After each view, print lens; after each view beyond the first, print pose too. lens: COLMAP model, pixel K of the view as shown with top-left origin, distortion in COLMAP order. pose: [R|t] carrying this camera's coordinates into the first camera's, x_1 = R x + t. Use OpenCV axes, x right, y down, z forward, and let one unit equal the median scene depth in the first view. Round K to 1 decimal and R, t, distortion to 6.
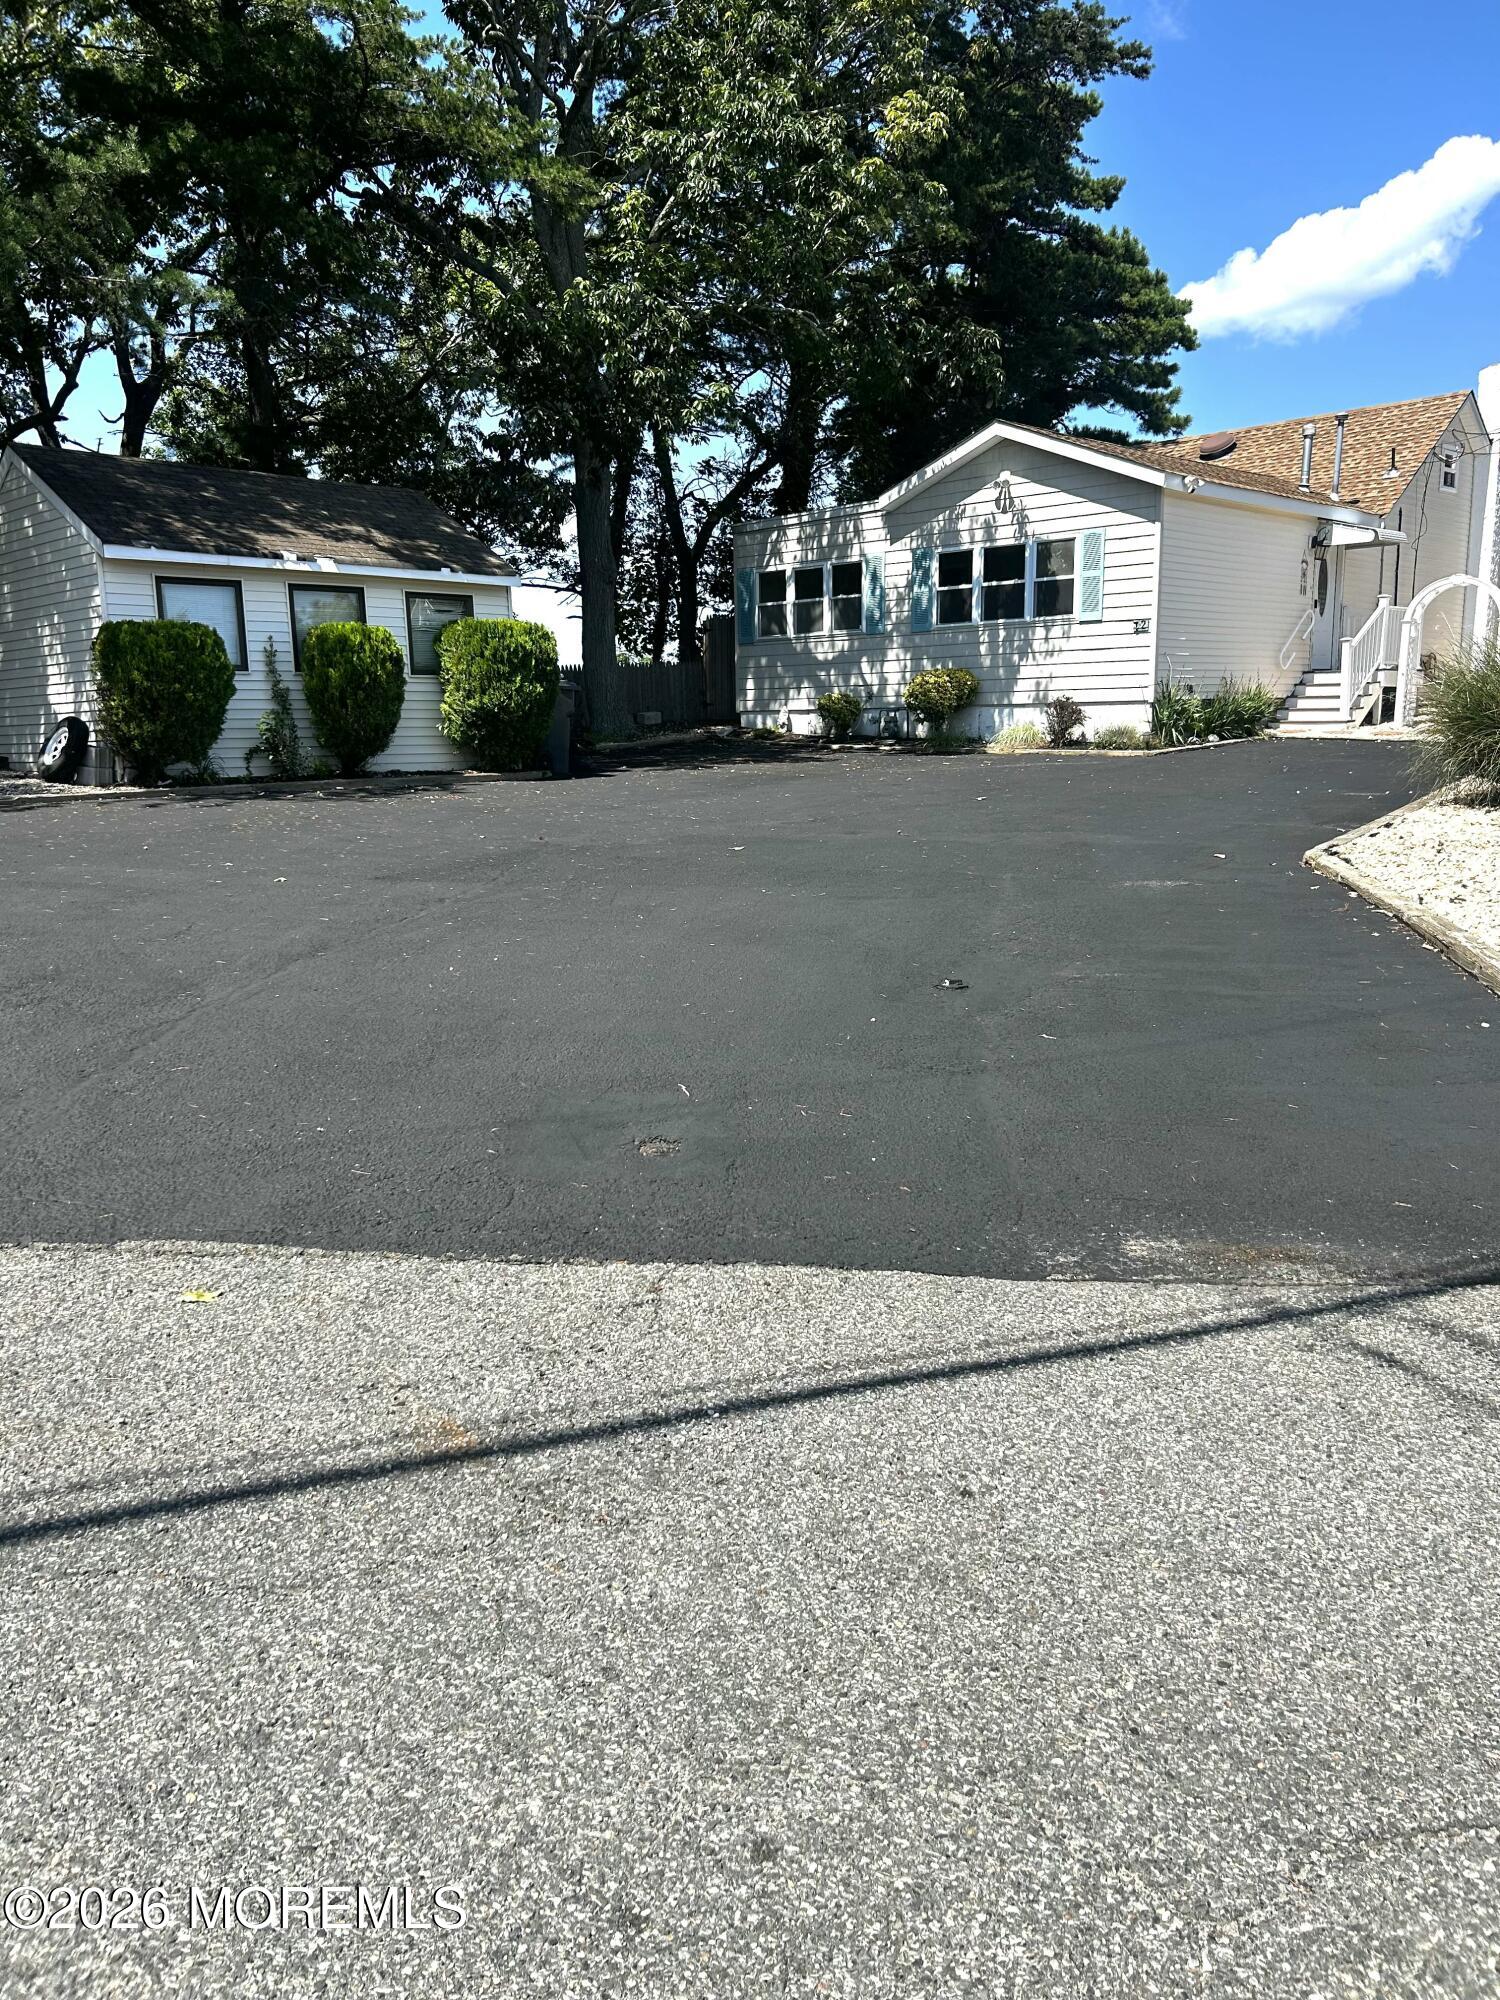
lens RADIAL K [[1506.7, 0, 729.3], [0, 1506.7, 1022.5], [0, 0, 1]] dist [0.026959, -0.042617]
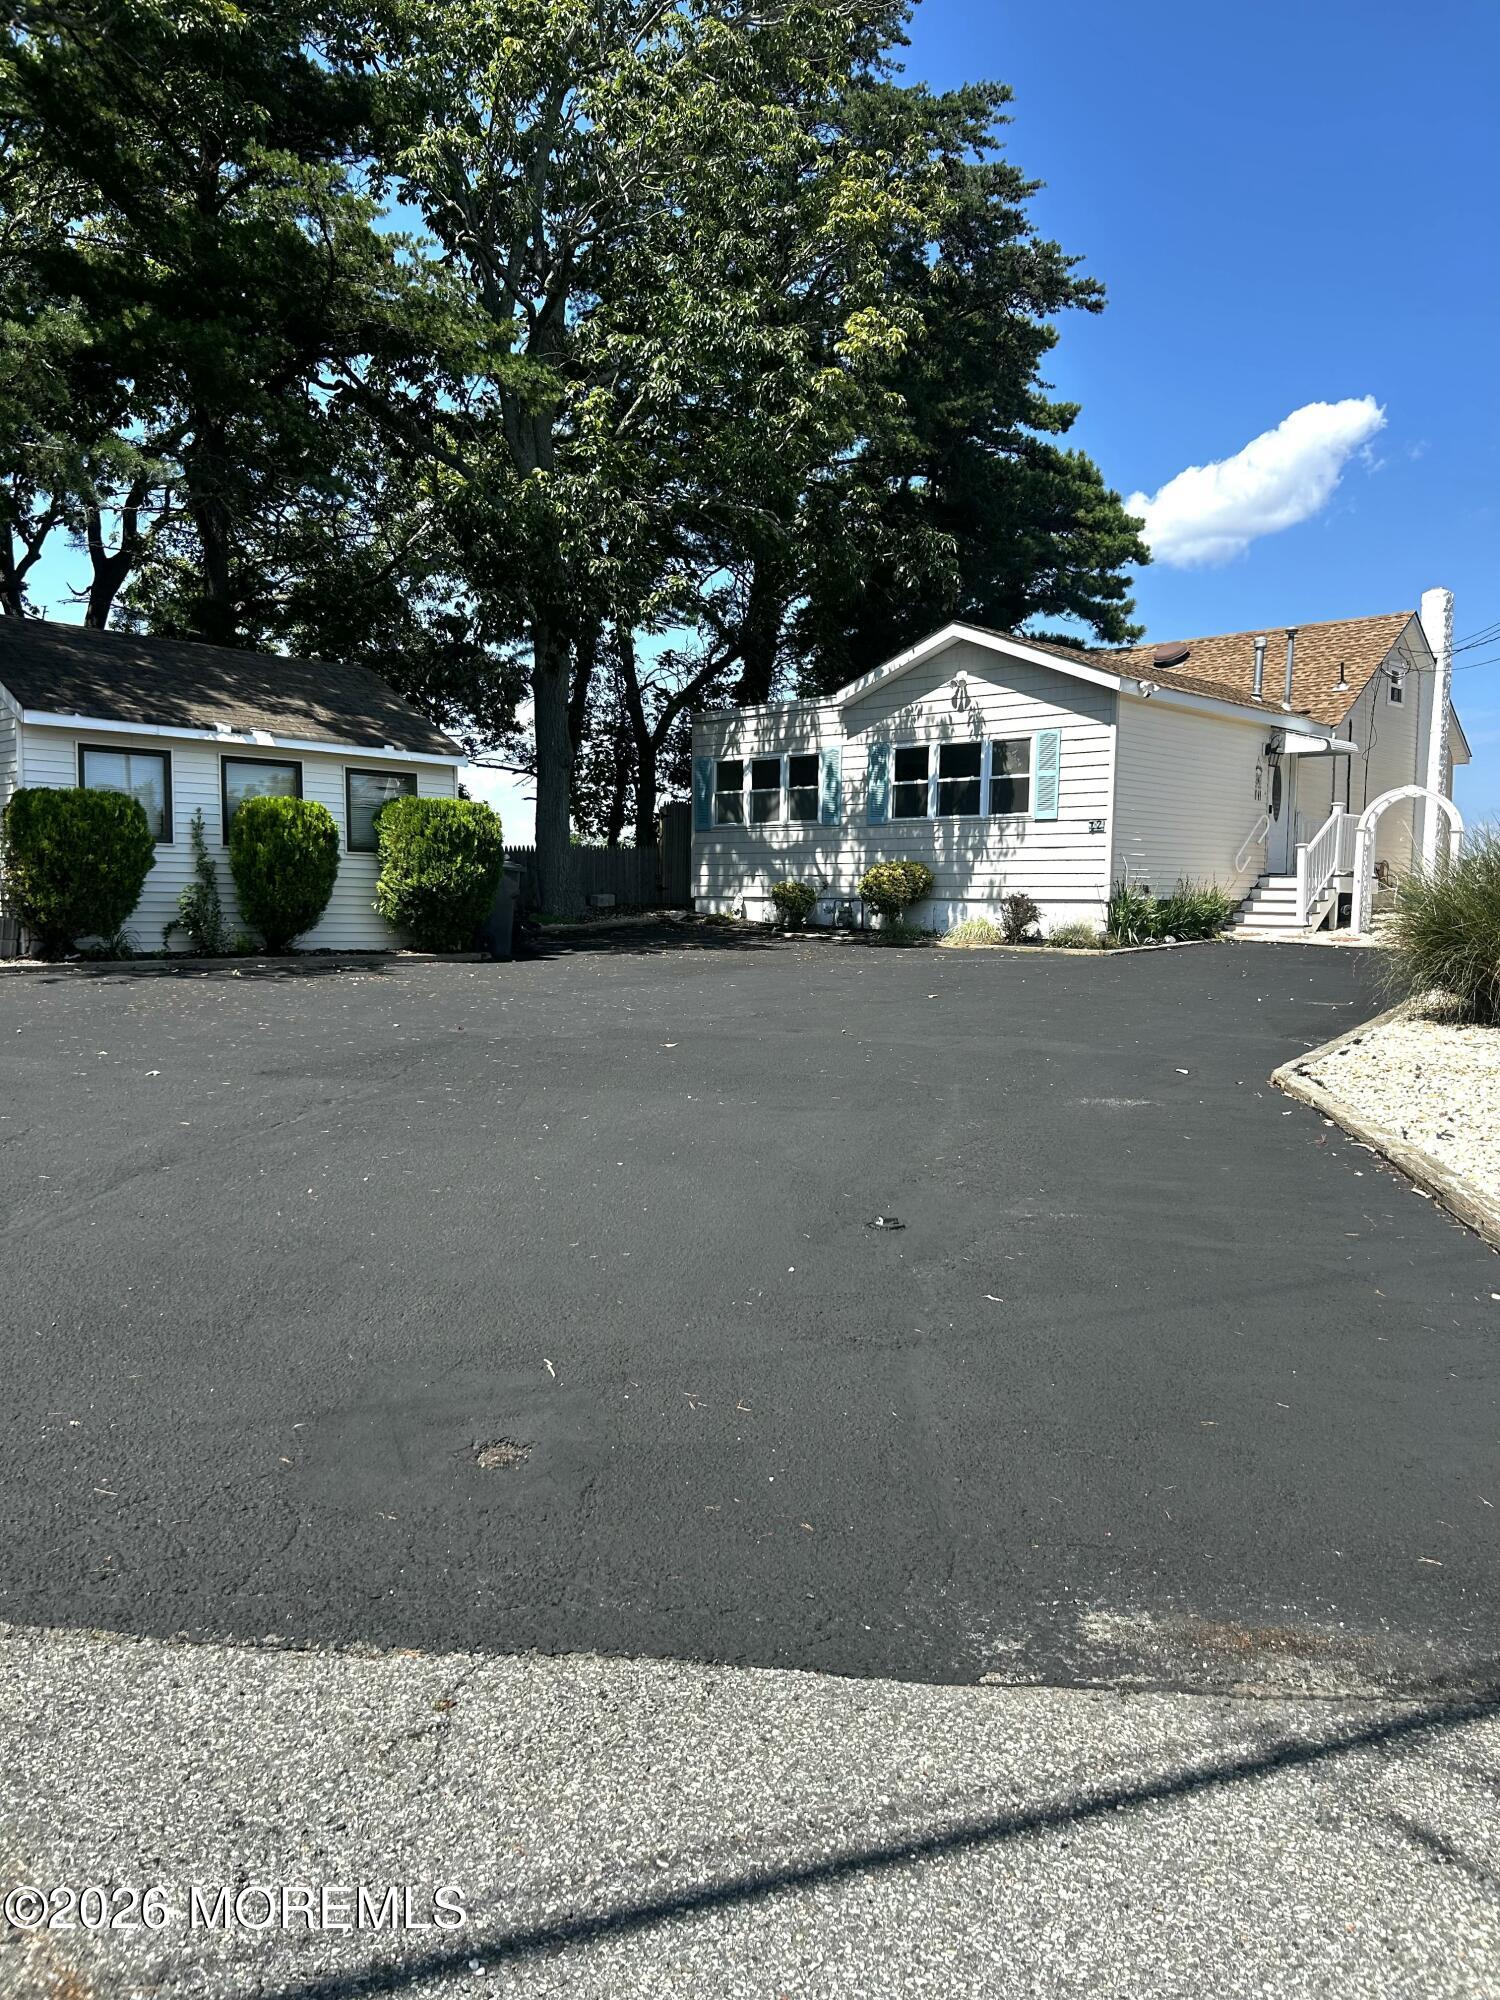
lens RADIAL K [[1506.7, 0, 729.3], [0, 1506.7, 1022.5], [0, 0, 1]] dist [0.026959, -0.042617]
pose [[0.999283, 0.028352, 0.025102, 0.012429], [-0.025207, 0.992716, -0.117808, -0.014038], [-0.028260, 0.117091, 0.992719, 0.046908]]
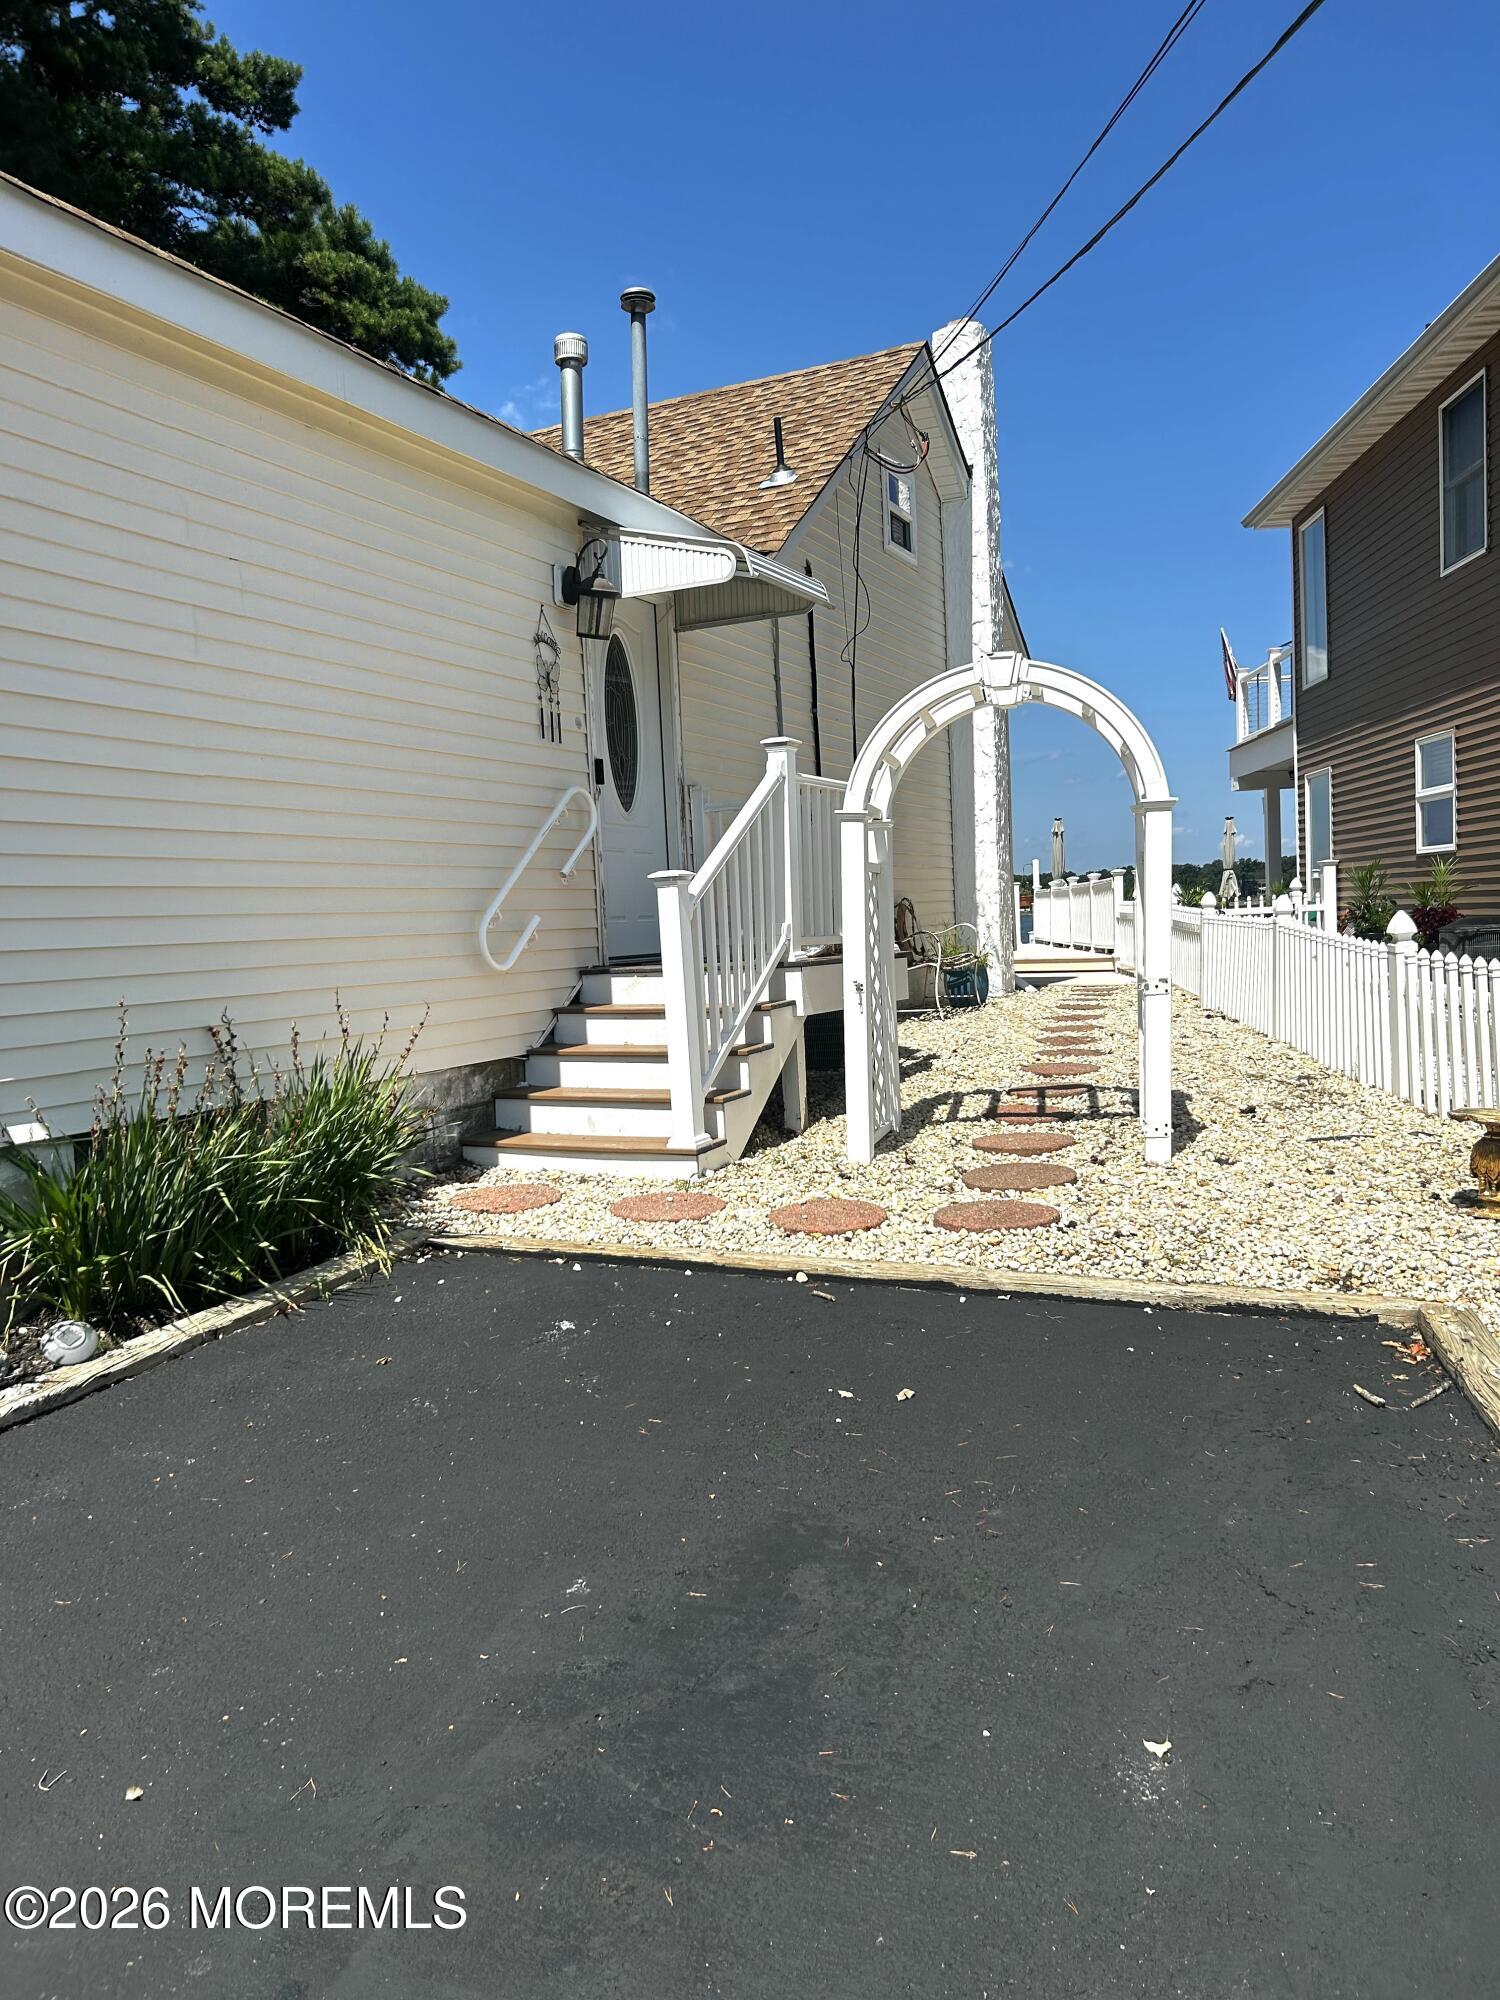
lens RADIAL K [[1495.4, 0, 706.5], [0, 1495.4, 1035.6], [0, 0, 1]] dist [0.032619, -0.045293]
pose [[0.949400, -0.043126, 0.311095, 0.442357], [0.085886, 0.988422, -0.125085, -0.253836], [-0.302098, 0.145474, 0.942111, 0.997751]]
